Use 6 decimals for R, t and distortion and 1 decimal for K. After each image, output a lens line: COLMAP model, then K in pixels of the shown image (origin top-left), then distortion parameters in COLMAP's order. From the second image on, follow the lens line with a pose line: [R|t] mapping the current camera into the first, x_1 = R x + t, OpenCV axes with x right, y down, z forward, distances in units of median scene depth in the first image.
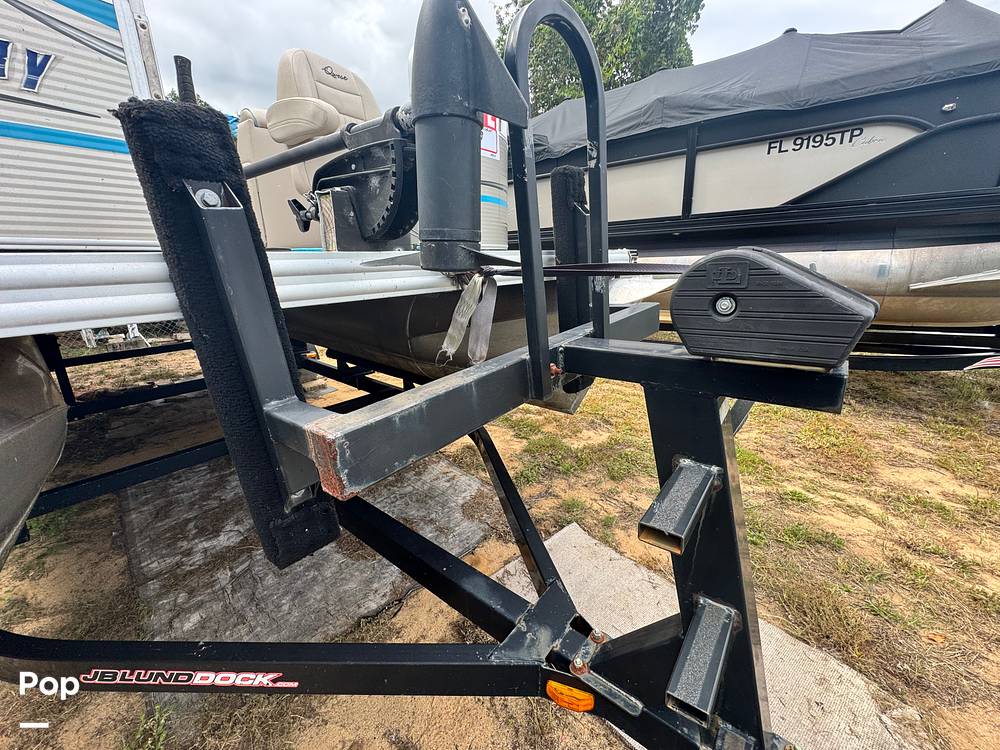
lens RADIAL K [[404.6, 0, 499.2], [0, 404.6, 374.3], [0, 0, 1]] dist [0.000976, 0.000461]
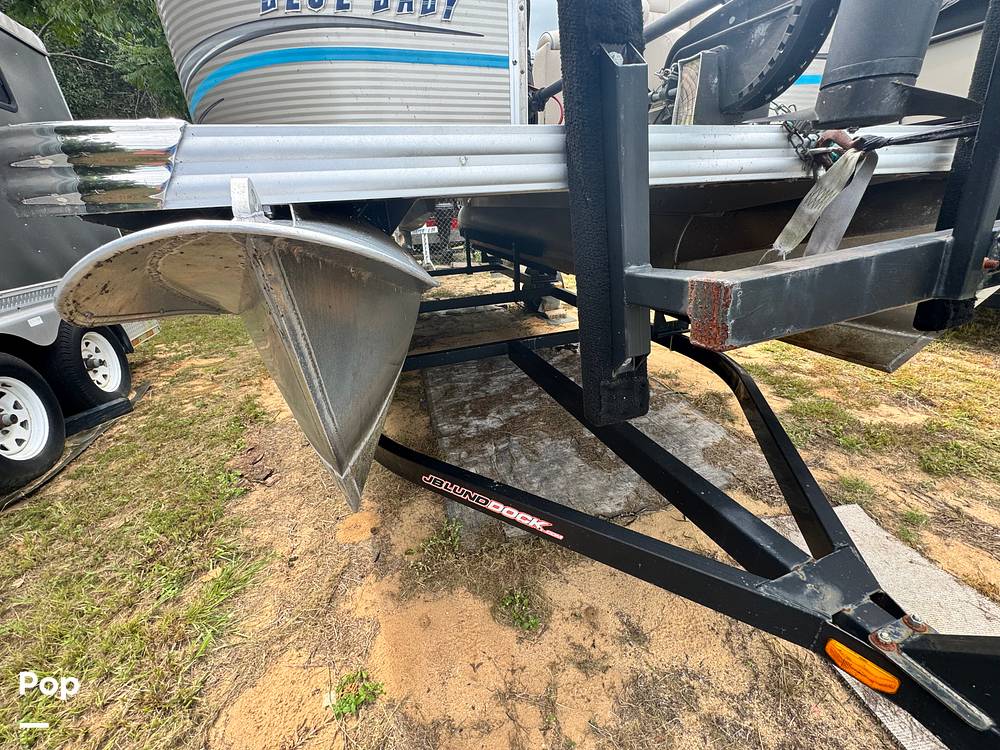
lens RADIAL K [[404.6, 0, 499.2], [0, 404.6, 374.3], [0, 0, 1]] dist [0.000976, 0.000461]
pose [[0.855605, 0.177566, -0.486220, -0.099125], [-0.110393, 0.980306, 0.163746, 0.073060], [0.505721, -0.086426, 0.858357, -0.043338]]
